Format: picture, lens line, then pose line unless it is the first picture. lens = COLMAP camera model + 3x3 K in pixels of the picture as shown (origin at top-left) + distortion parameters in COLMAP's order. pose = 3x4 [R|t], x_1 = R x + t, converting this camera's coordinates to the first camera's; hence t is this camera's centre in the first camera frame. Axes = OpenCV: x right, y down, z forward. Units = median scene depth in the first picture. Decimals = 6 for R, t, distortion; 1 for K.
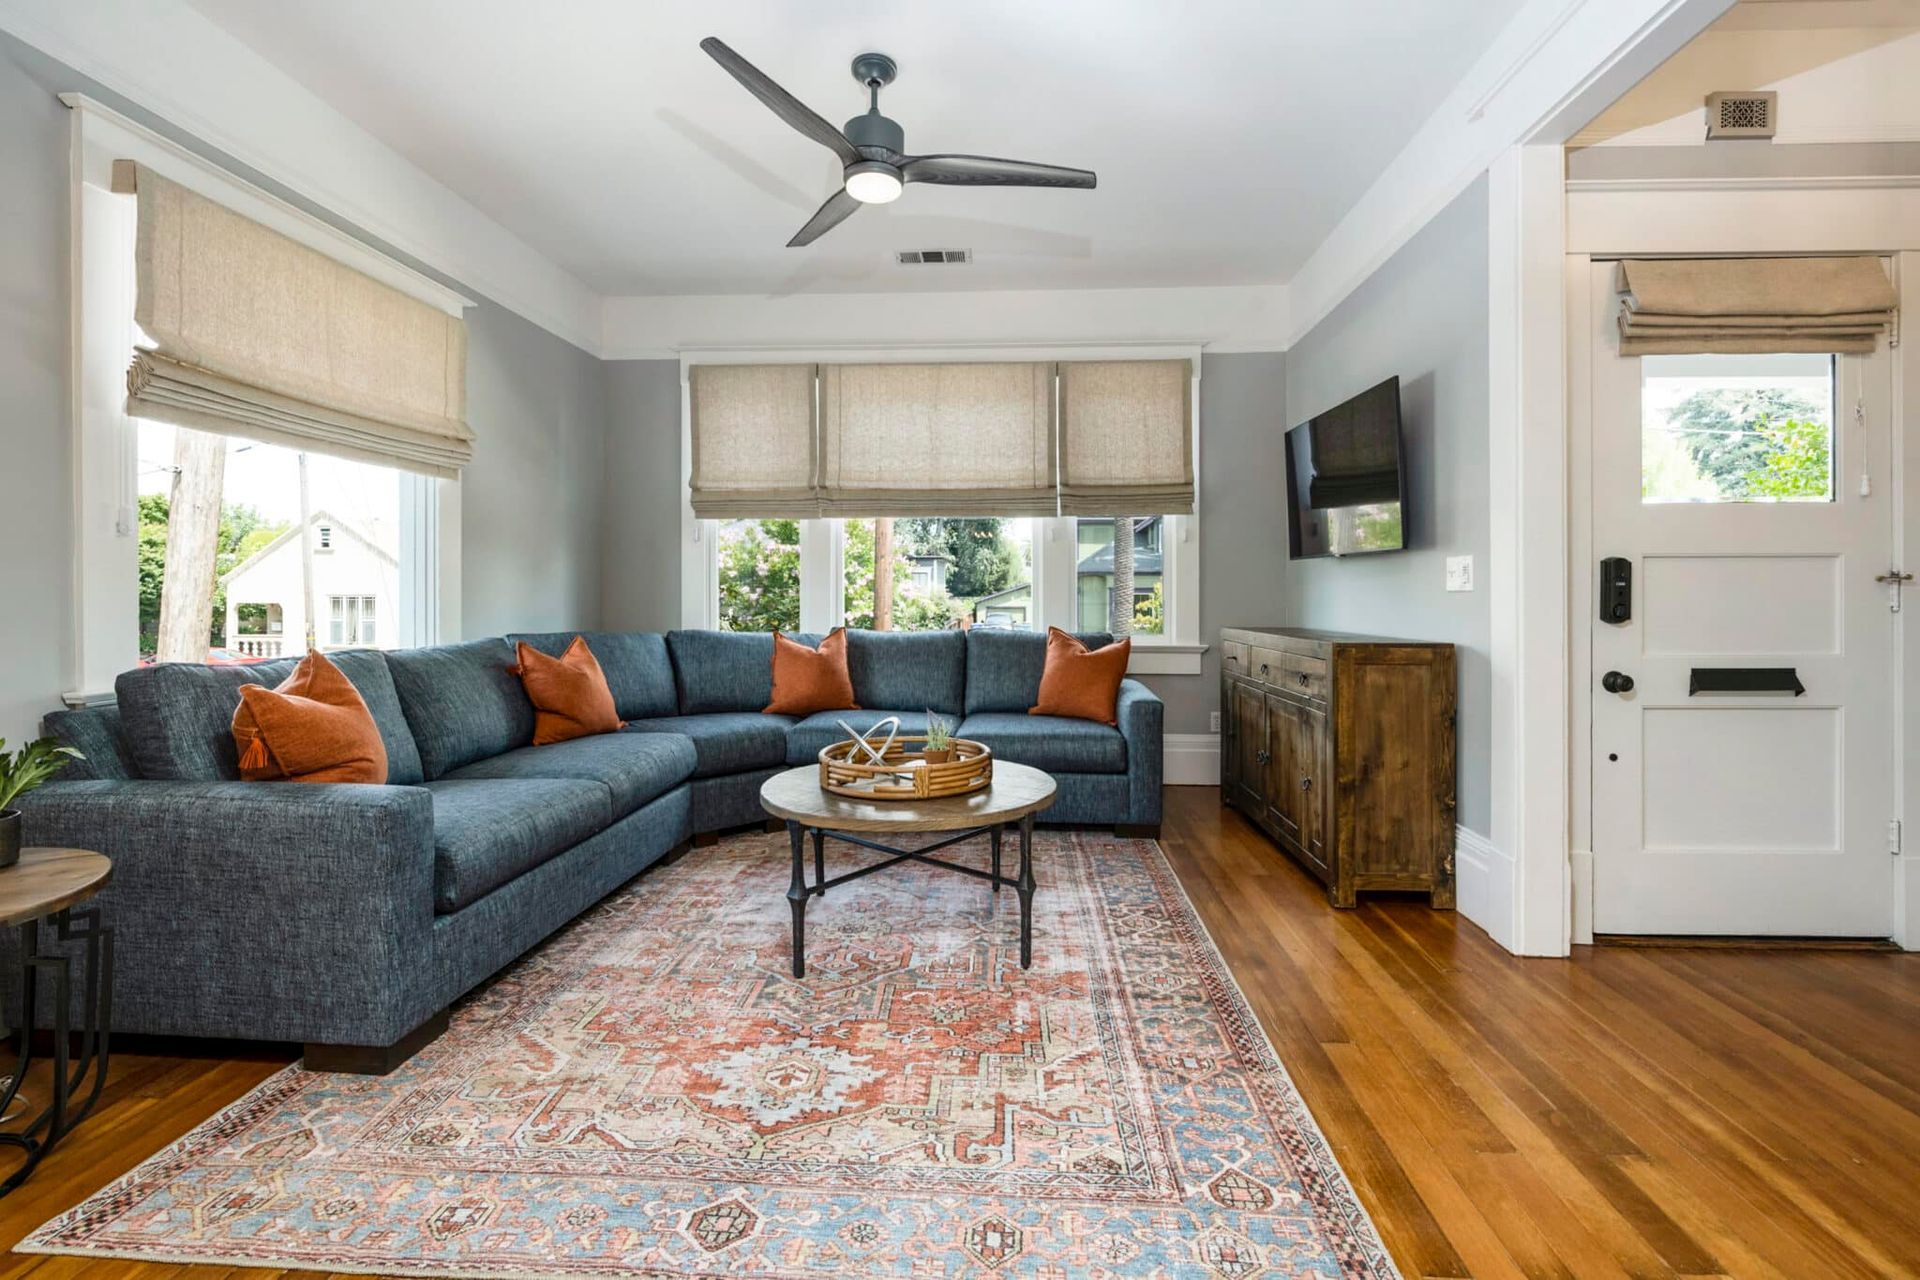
lens RADIAL K [[835.5, 0, 973.8], [0, 835.5, 590.7], [0, 0, 1]] dist [-0.006510, -0.000928]
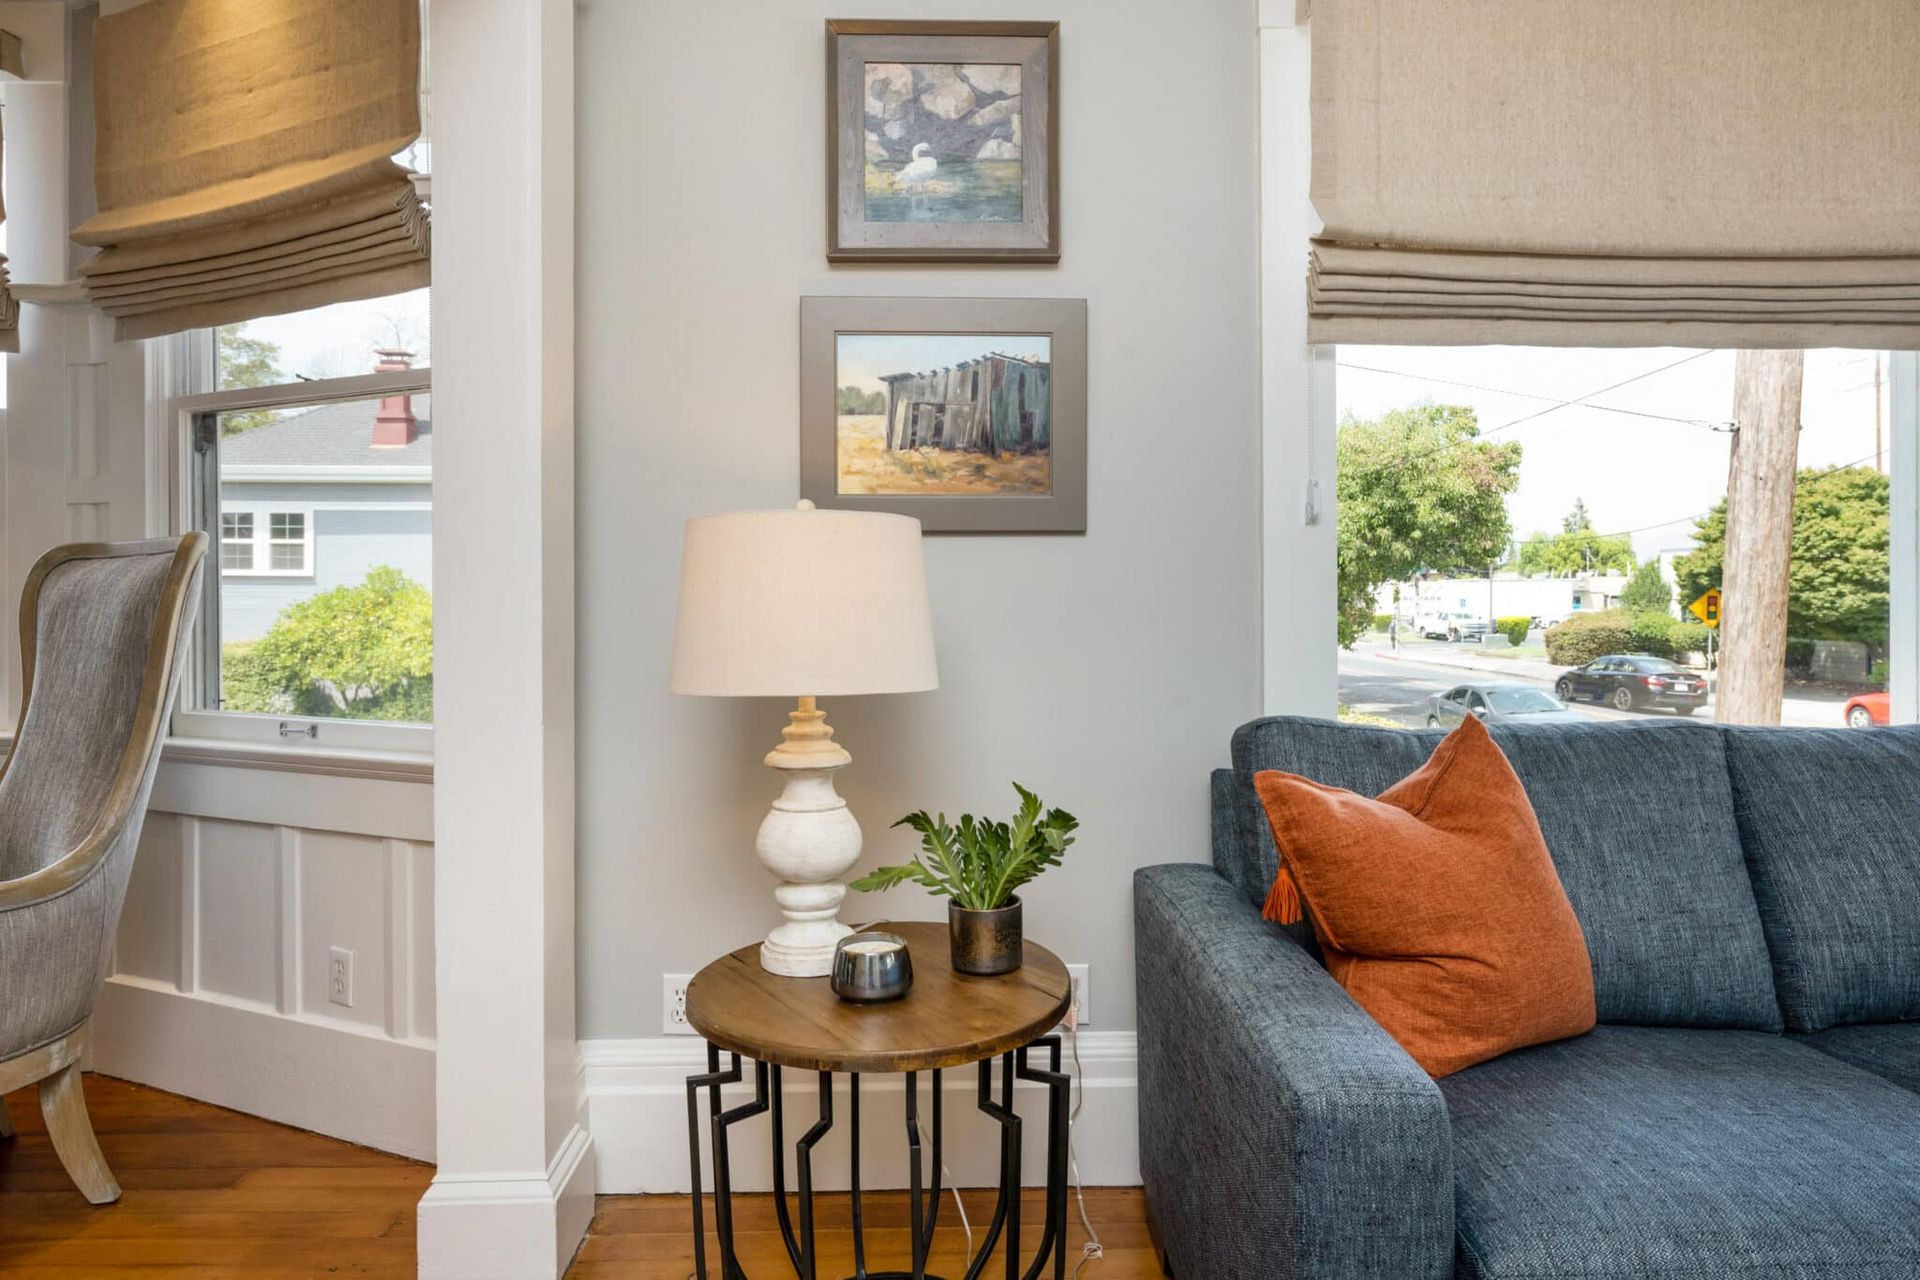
lens RADIAL K [[1182.2, 0, 958.9], [0, 1182.2, 602.8], [0, 0, 1]] dist [-0.006569, -0.000750]
pose [[0.084693, -0.000714, -0.996407, -0.067259], [0.002094, 0.999998, -0.000539, -0.000223], [0.996405, -0.002041, 0.084694, 0.494227]]
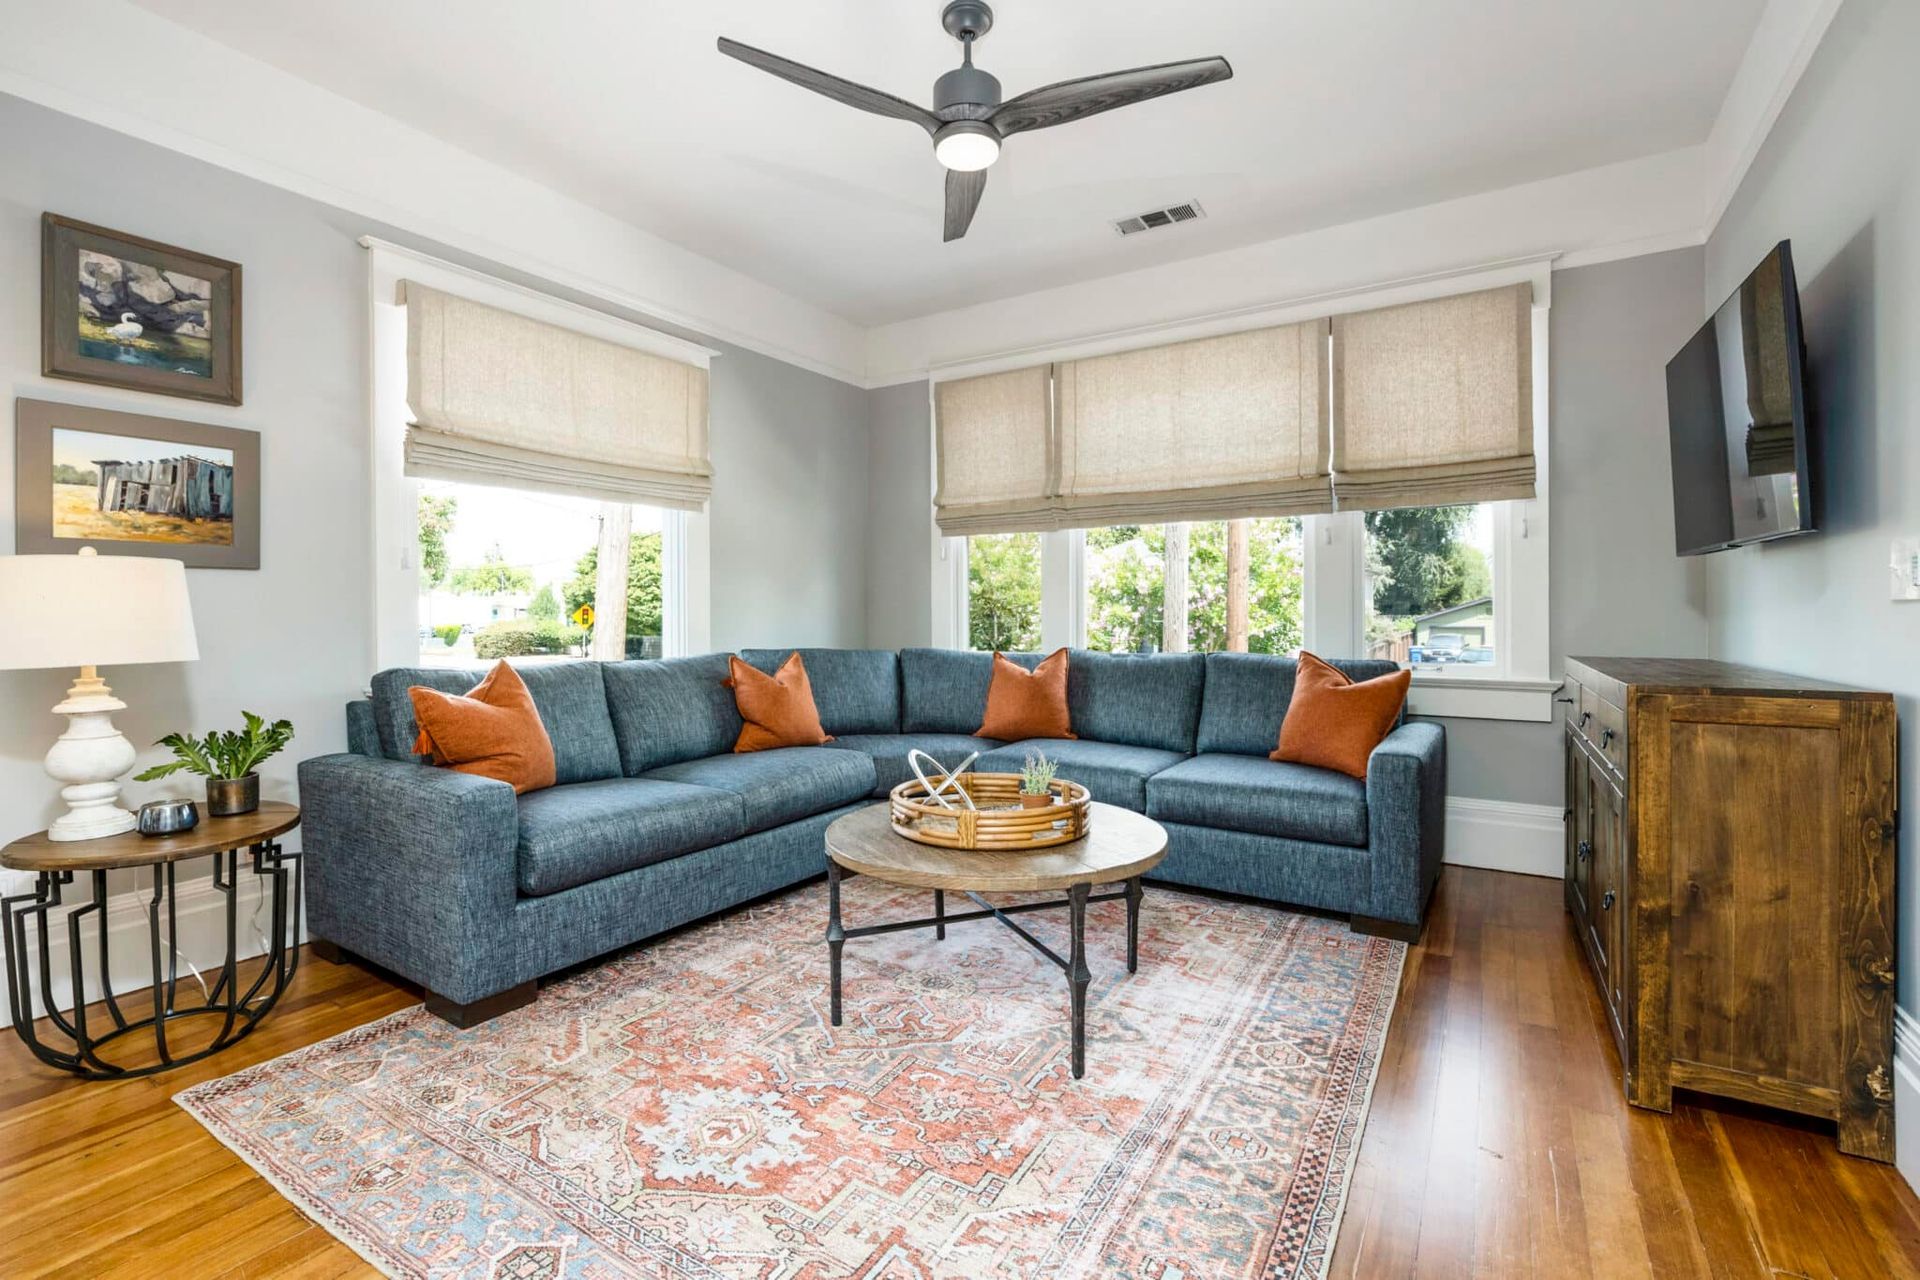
lens RADIAL K [[858.8, 0, 957.1], [0, 858.8, 612.4], [0, 0, 1]] dist [-0.007207, -0.000563]
pose [[0.874147, -0.004445, -0.485641, 0.302697], [0.006073, 0.999980, 0.001779, 0.003858], [0.485623, -0.004505, 0.874157, 0.191353]]
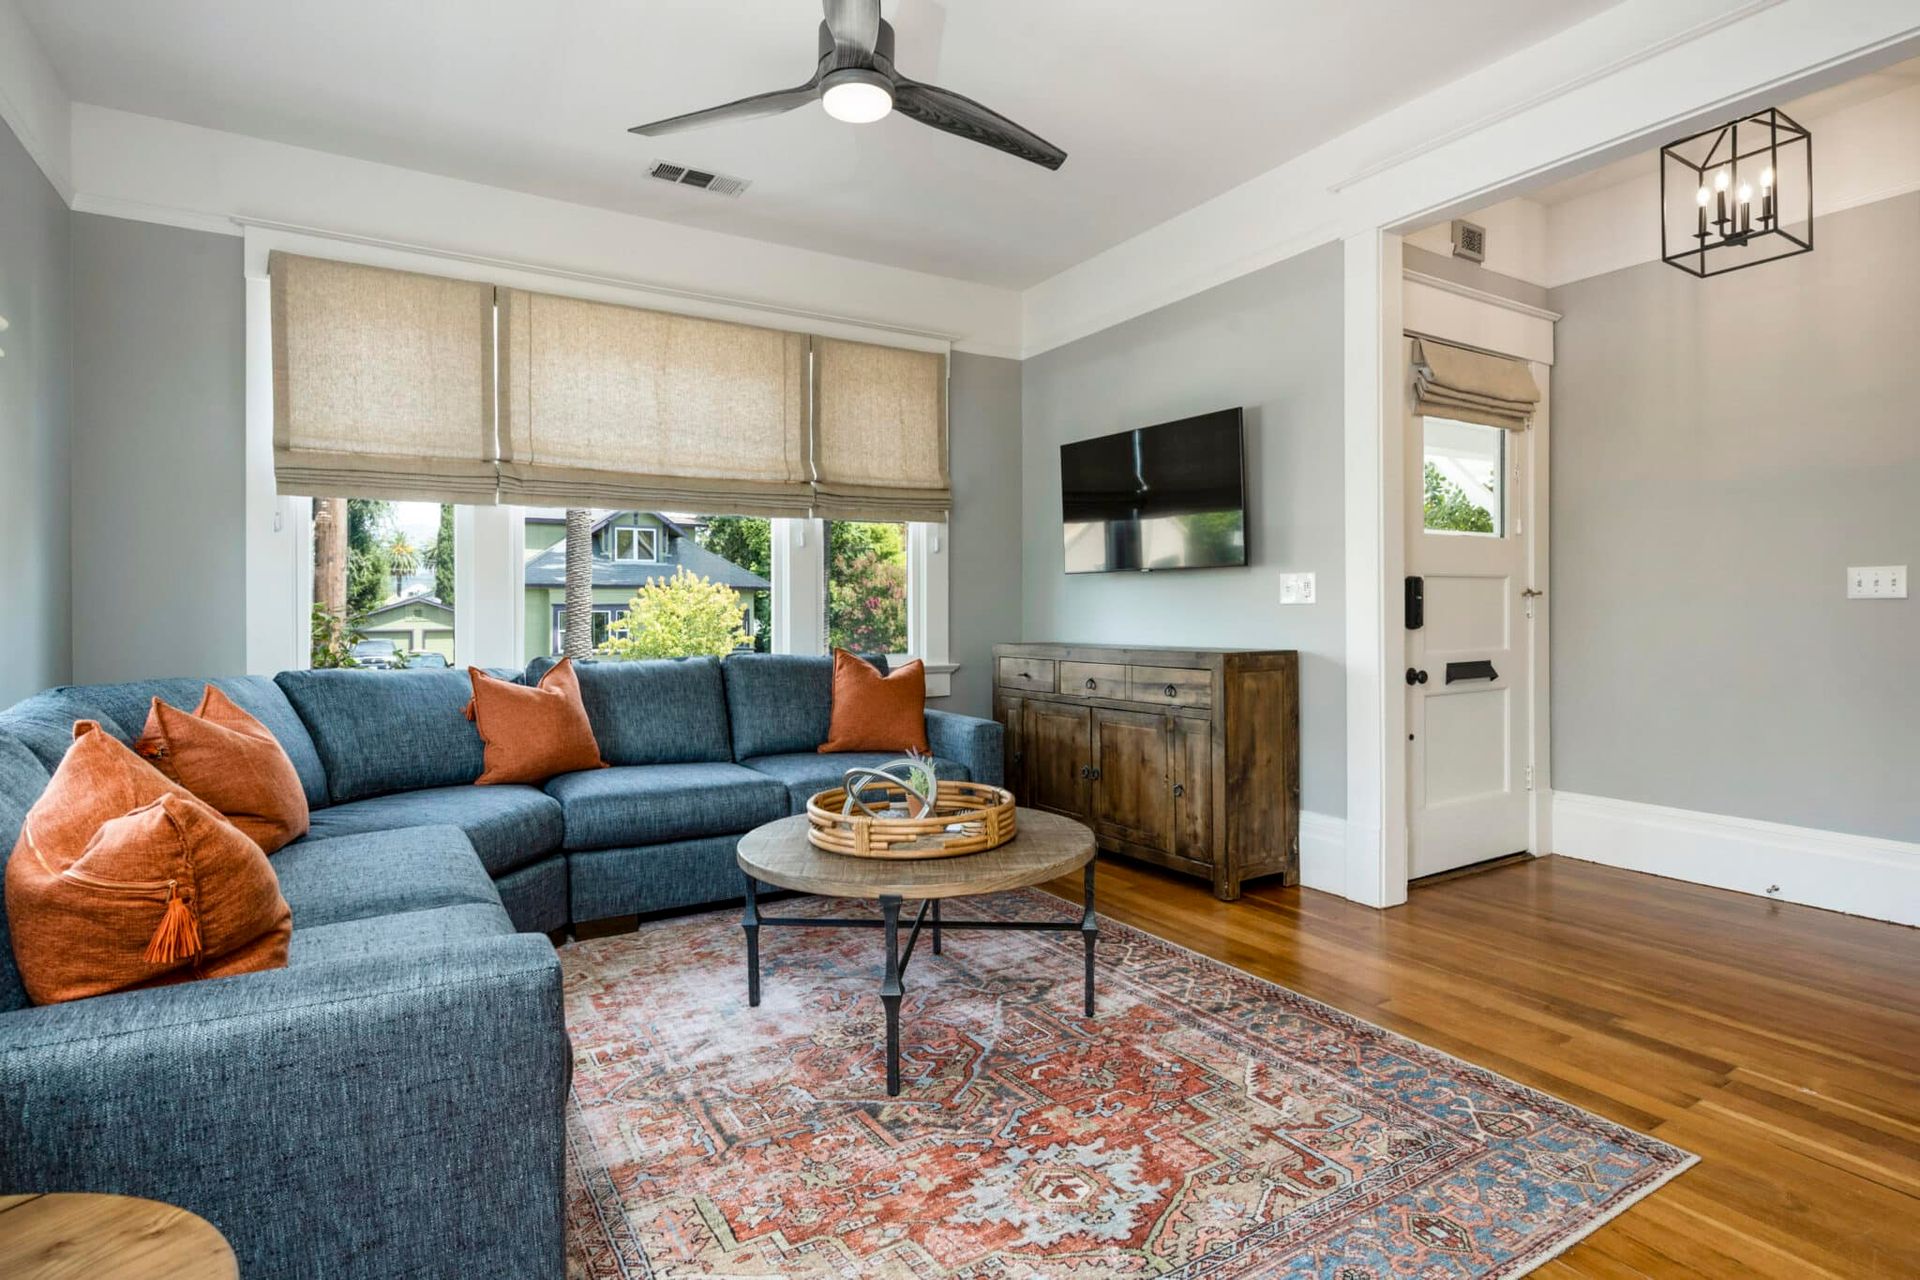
lens RADIAL K [[975.3, 0, 960.7], [0, 975.3, 609.1], [0, 0, 1]] dist [-0.005437, -0.000290]
pose [[0.822809, -0.005609, 0.568291, -0.552882], [0.004760, 0.999984, 0.002979, 0.001458], [-0.568299, 0.000254, 0.822822, 0.167912]]
